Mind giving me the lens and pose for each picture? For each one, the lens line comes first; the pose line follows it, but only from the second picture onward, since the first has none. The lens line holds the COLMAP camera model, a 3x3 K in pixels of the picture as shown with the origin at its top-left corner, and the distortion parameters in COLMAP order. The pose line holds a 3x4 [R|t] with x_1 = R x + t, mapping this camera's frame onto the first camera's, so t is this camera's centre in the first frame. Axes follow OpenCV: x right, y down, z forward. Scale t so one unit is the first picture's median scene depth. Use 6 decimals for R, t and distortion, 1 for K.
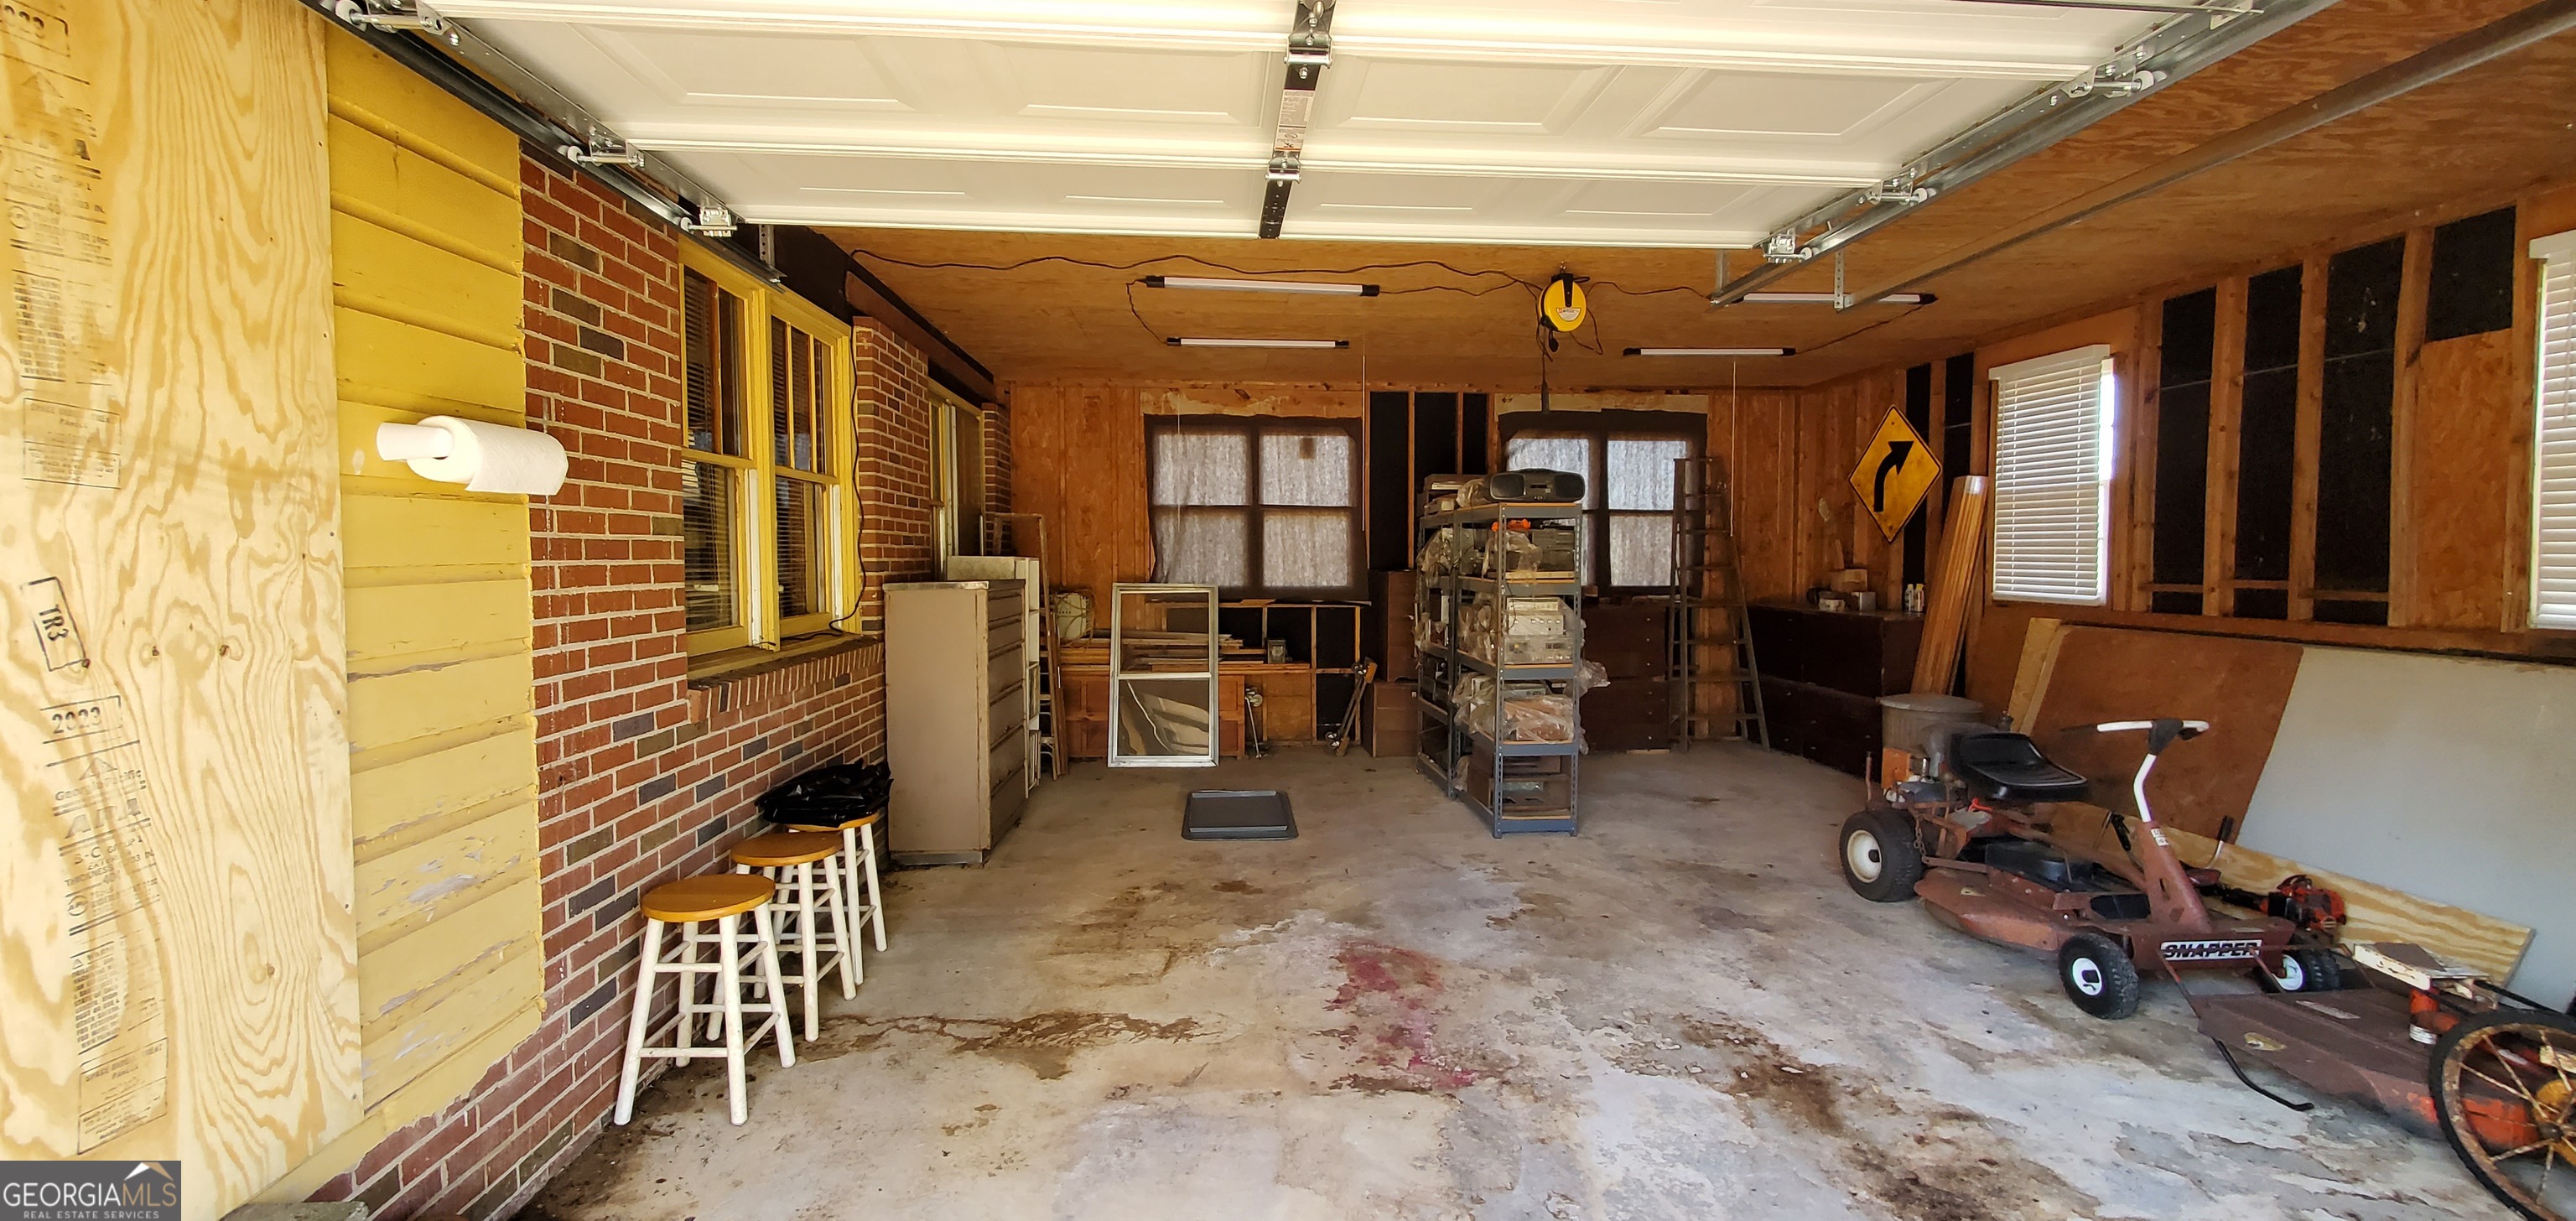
lens RADIAL K [[1021.2, 0, 1292.5], [0, 1021.2, 596.7], [0, 0, 1]] dist [-0.008802, 0.000799]
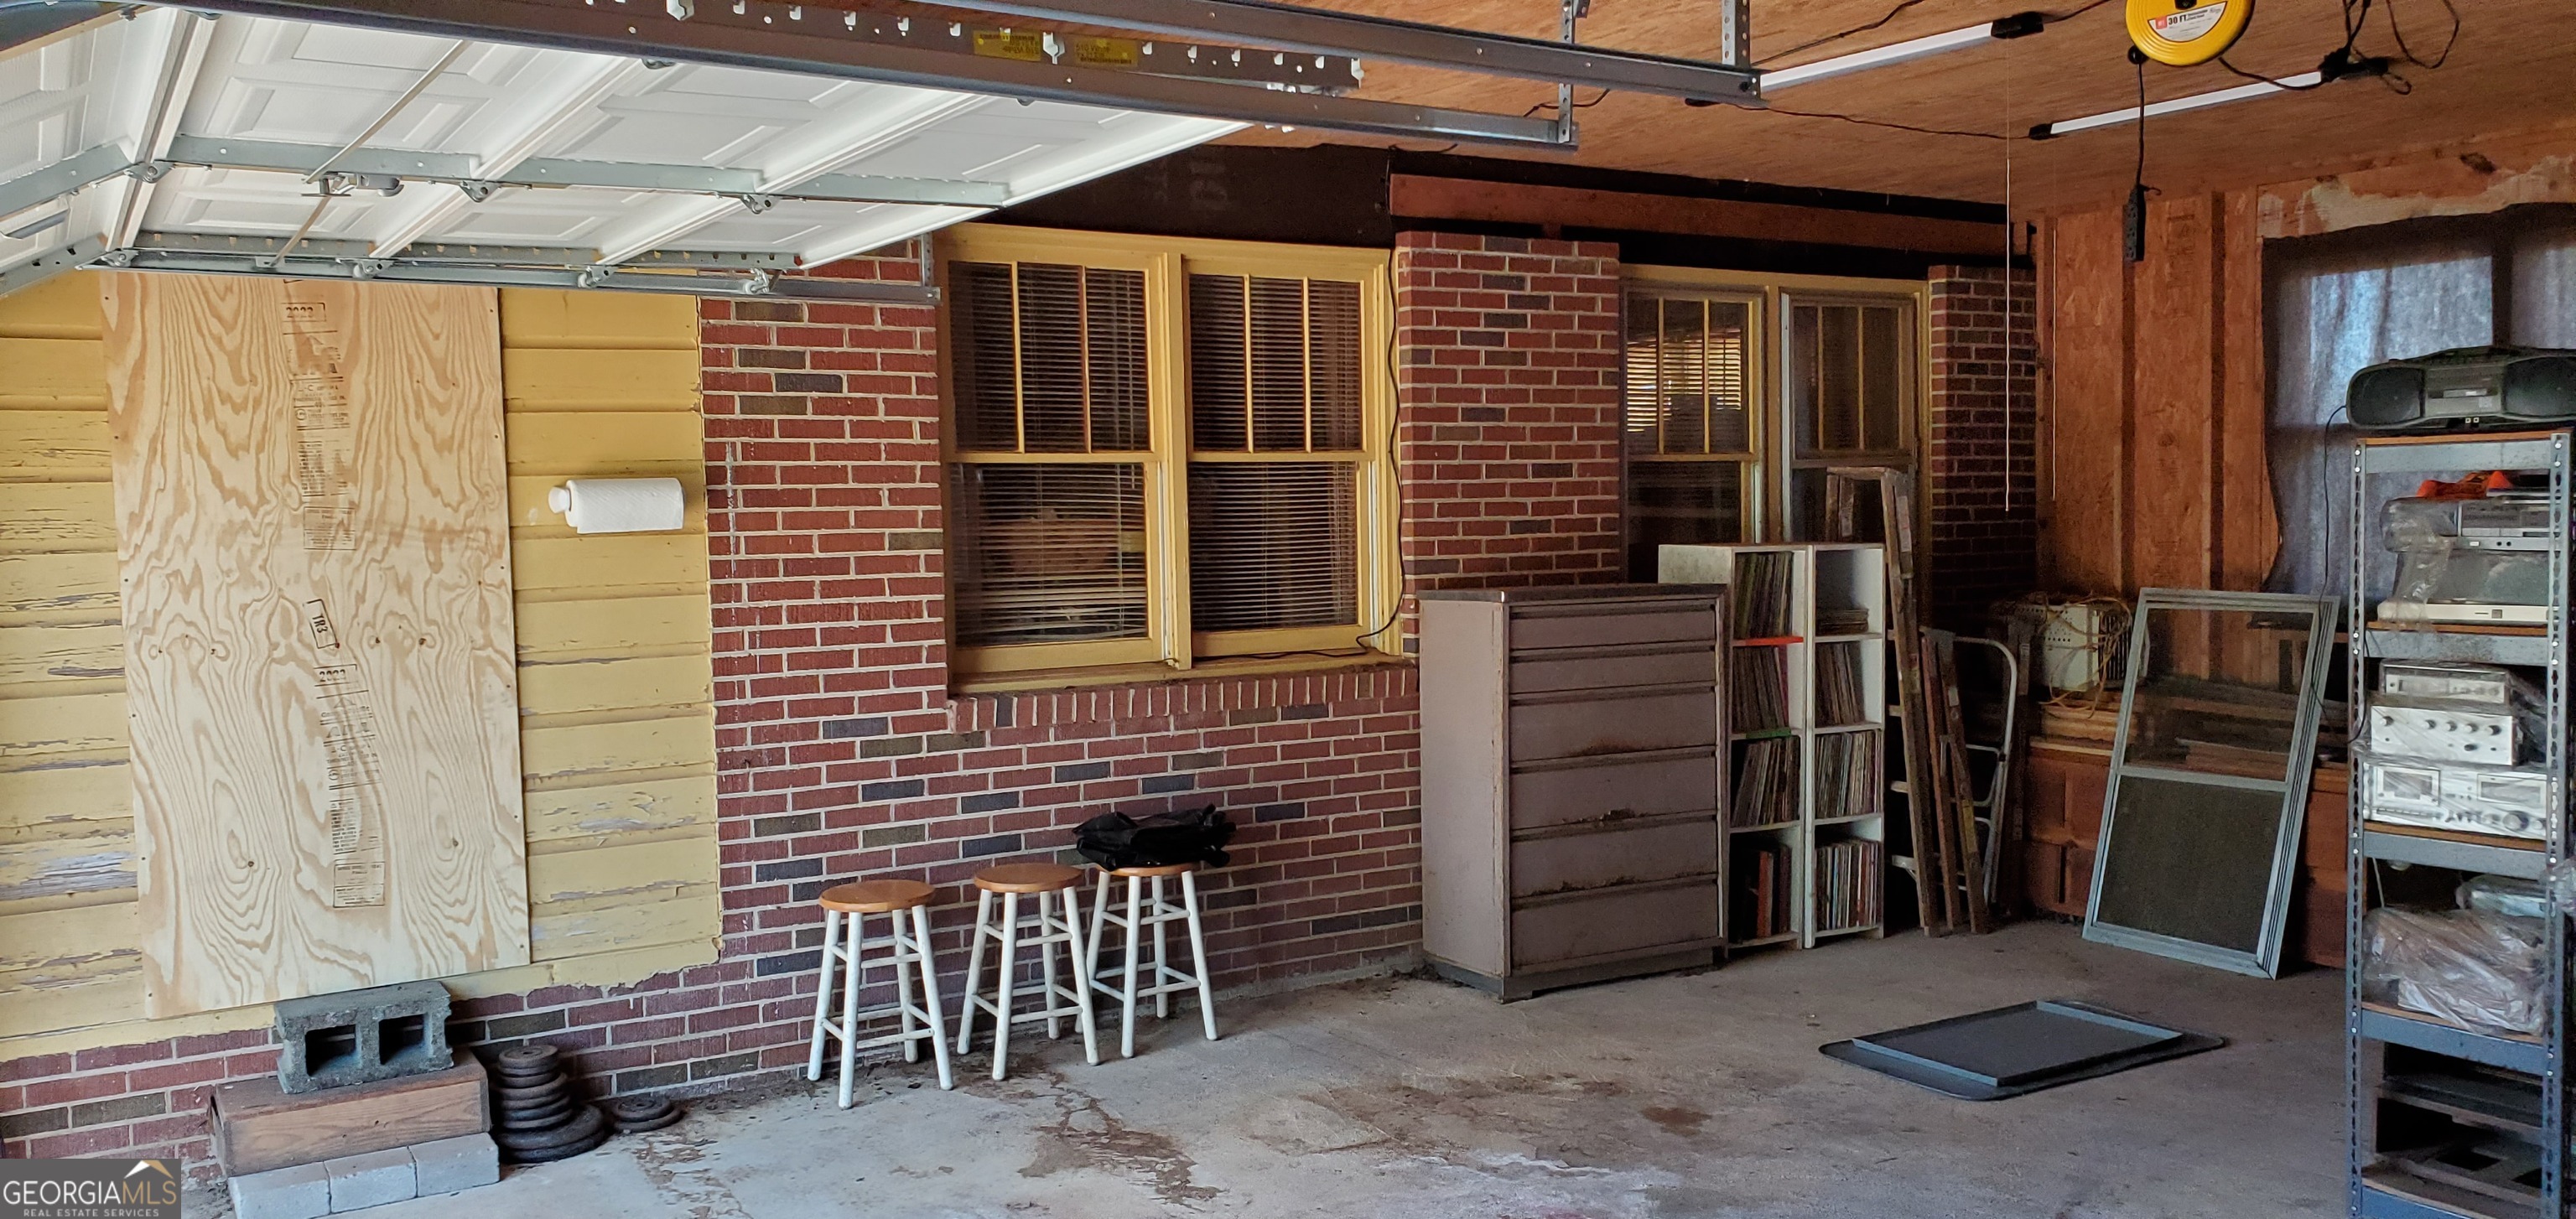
lens RADIAL K [[1995.2, 0, 1289.2], [0, 1995.2, 620.2], [0, 0, 1]] dist [0.033537, -0.030438]
pose [[0.452162, 0.043813, -0.890859, 1.734143], [-0.018460, 0.999039, 0.039764, -0.095834], [0.891745, -0.001534, 0.452536, 0.537037]]
